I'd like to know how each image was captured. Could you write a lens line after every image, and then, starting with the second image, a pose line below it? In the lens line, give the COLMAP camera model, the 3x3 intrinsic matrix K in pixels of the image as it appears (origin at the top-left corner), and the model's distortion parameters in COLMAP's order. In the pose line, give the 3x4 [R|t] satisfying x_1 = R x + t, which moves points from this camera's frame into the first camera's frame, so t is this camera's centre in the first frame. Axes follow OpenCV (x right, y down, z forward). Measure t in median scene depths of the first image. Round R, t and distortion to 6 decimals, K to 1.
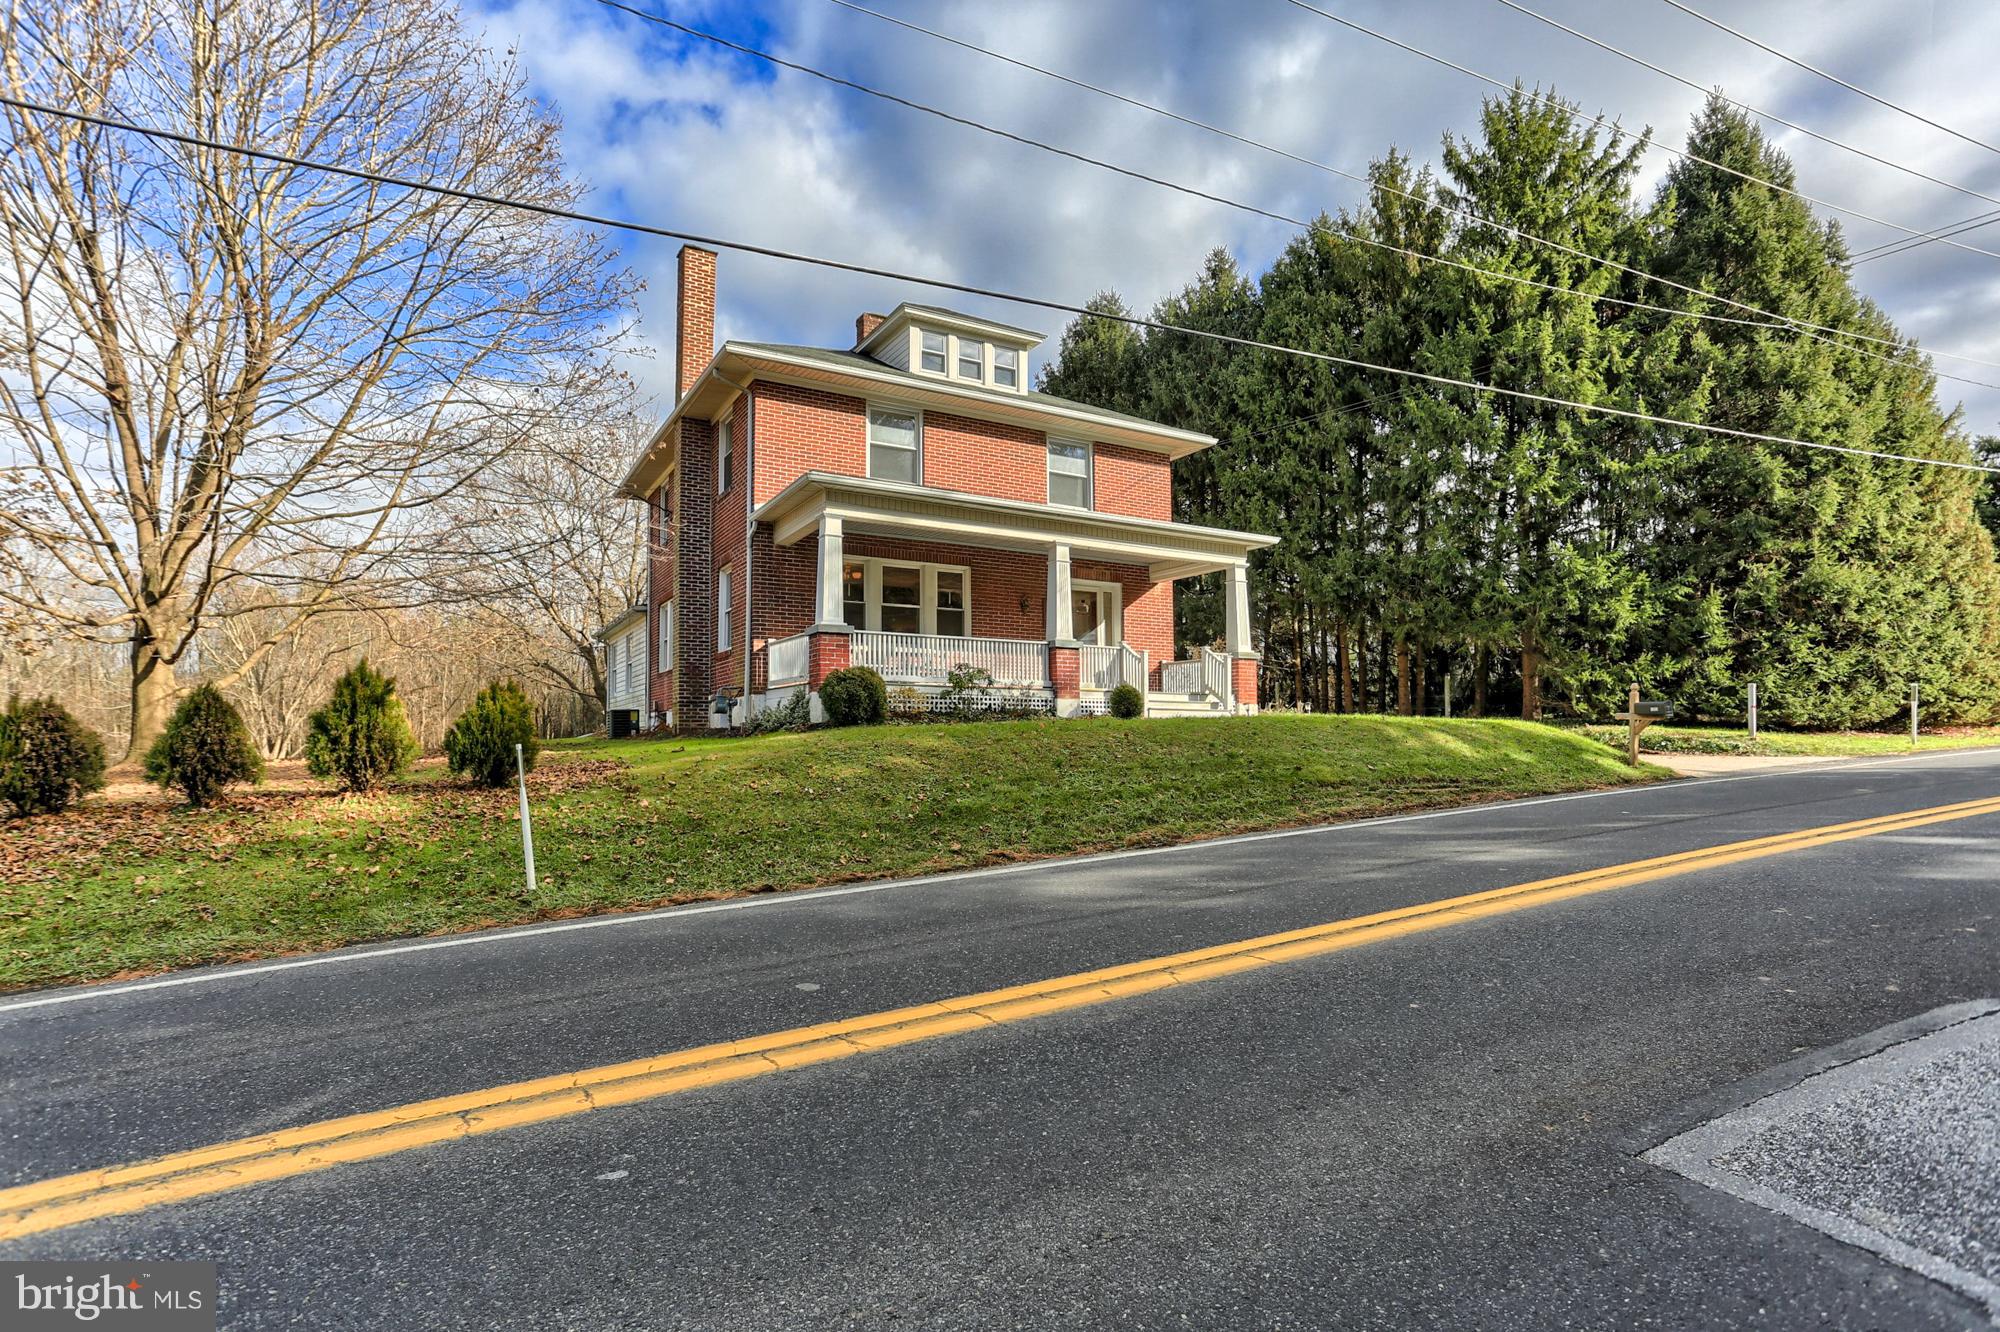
lens RADIAL K [[1005.4, 0, 996.1], [0, 1005.4, 738.9], [0, 0, 1]] dist [-0.053400, 0.033080]
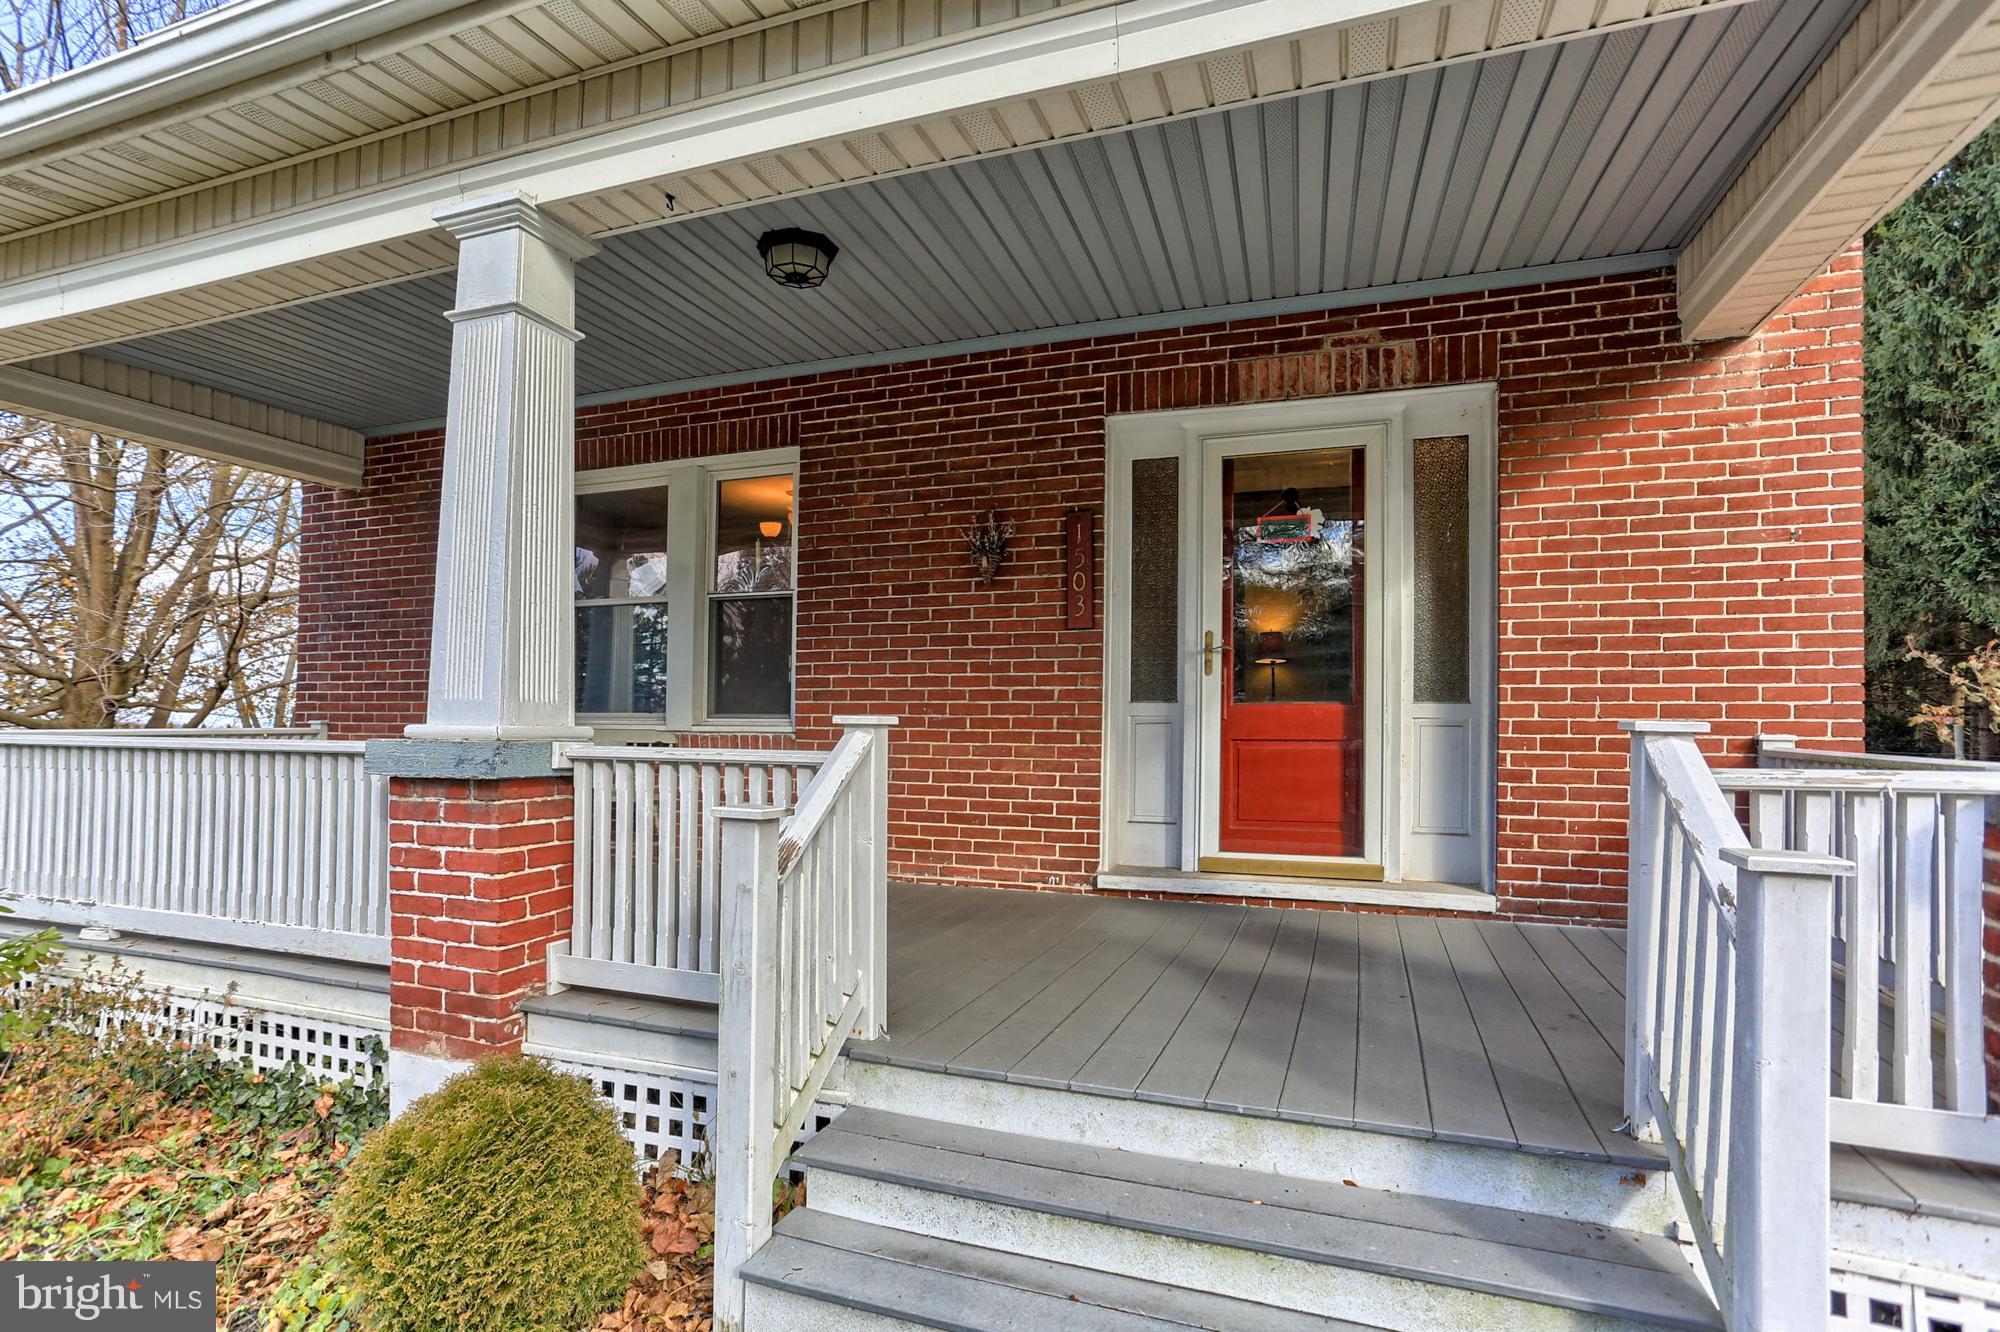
lens RADIAL K [[1005.4, 0, 996.1], [0, 1005.4, 738.9], [0, 0, 1]] dist [-0.053400, 0.033080]
pose [[0.637448, 0.017629, -0.770292, 0.269701], [-0.001538, 0.999765, 0.021608, -0.099865], [0.770492, -0.012589, 0.637326, 0.944814]]
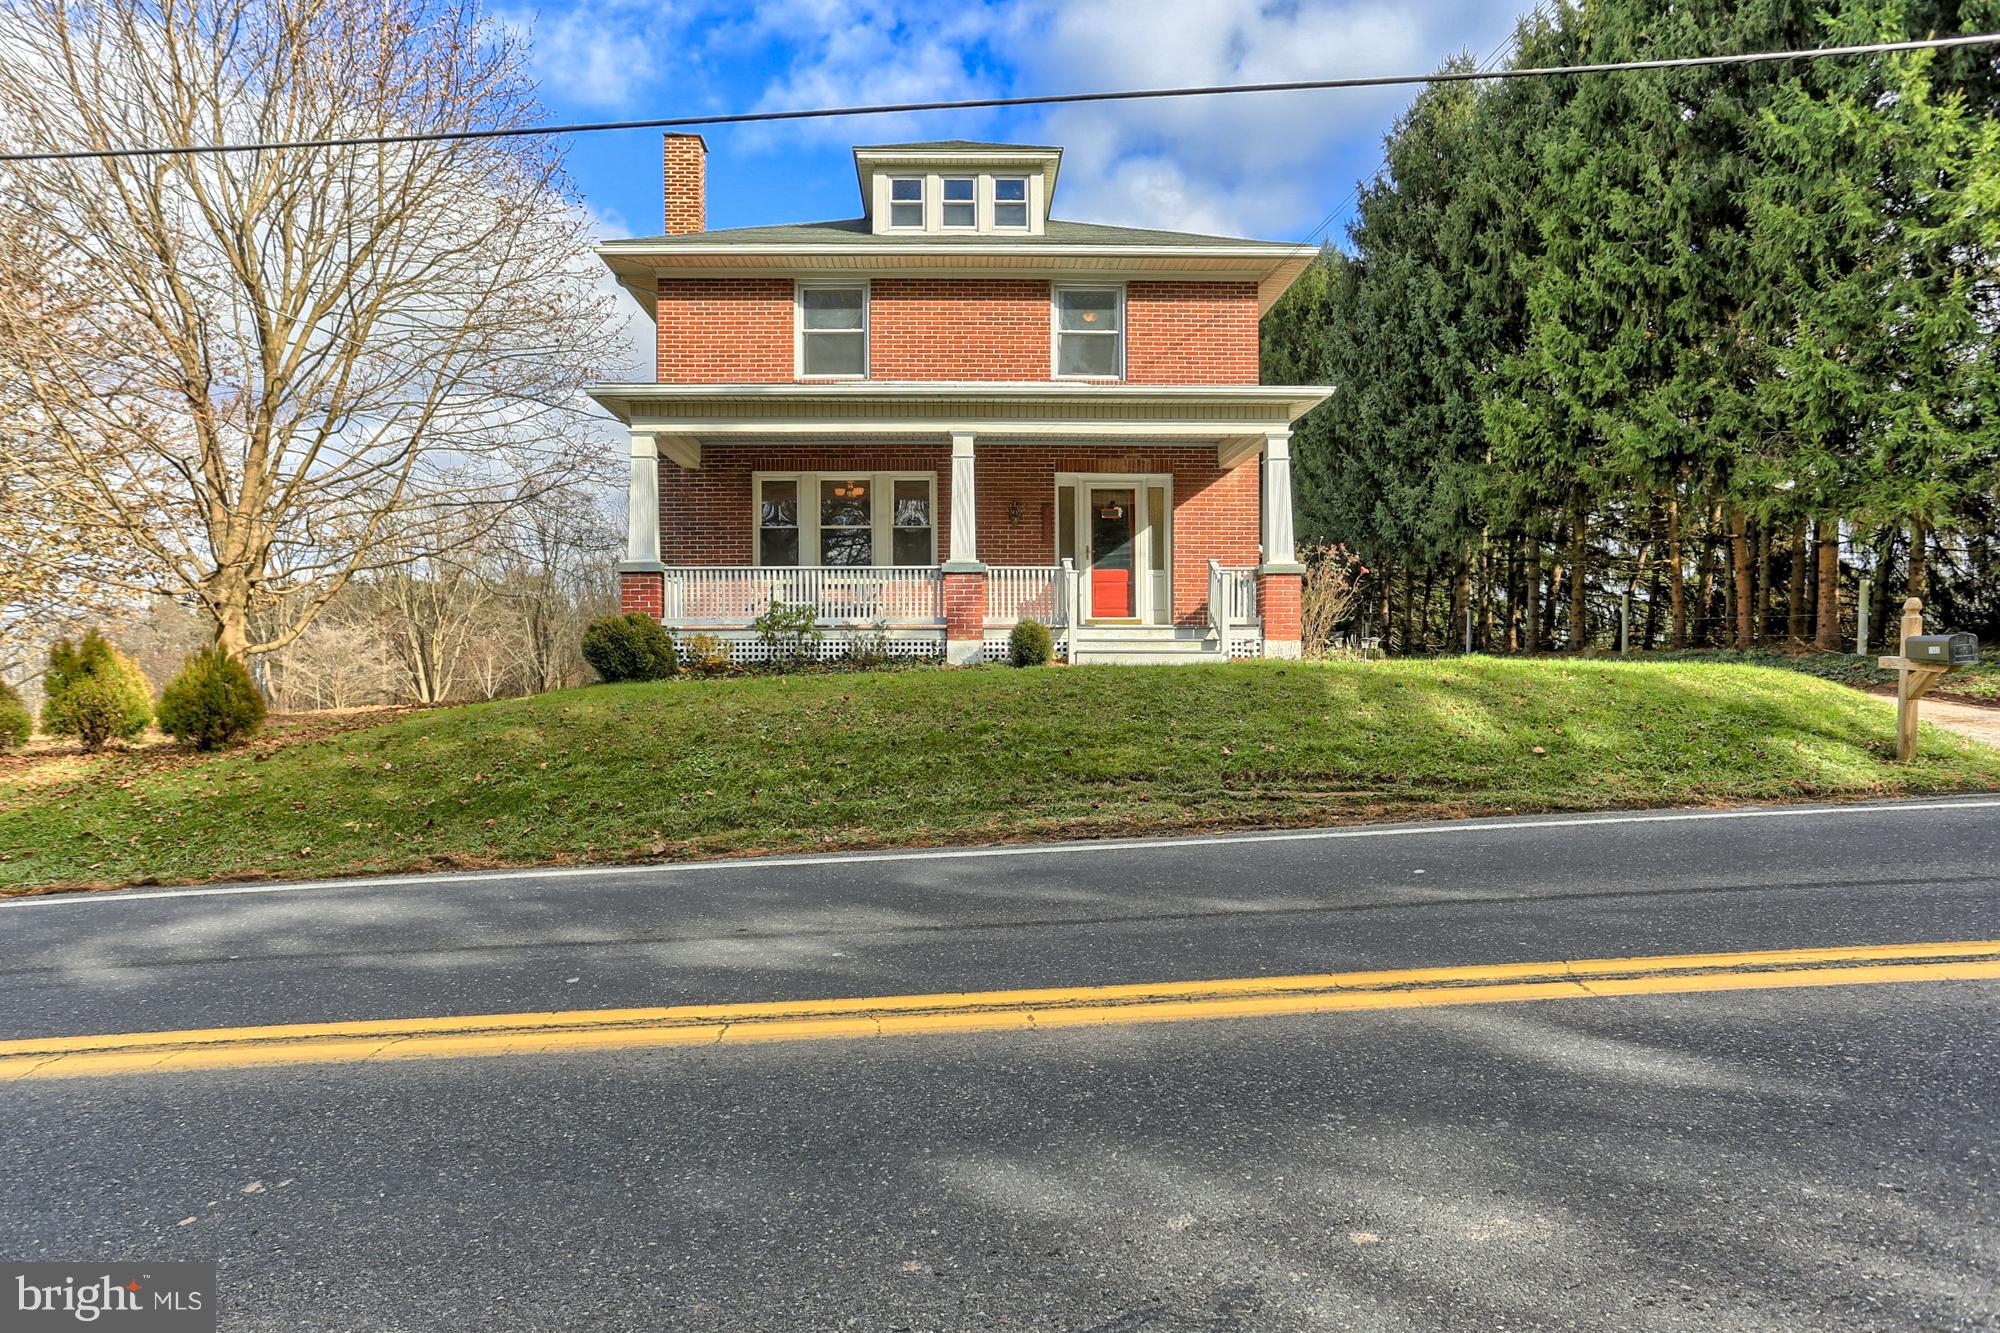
lens RADIAL K [[1101.0, 0, 994.7], [0, 1101.0, 751.3], [0, 0, 1]] dist [-0.071772, 0.045899]
pose [[0.880576, 0.035954, -0.472540, 0.479259], [0.005228, 0.996320, 0.085549, -0.027037], [0.473877, -0.077803, 0.877147, 0.270894]]
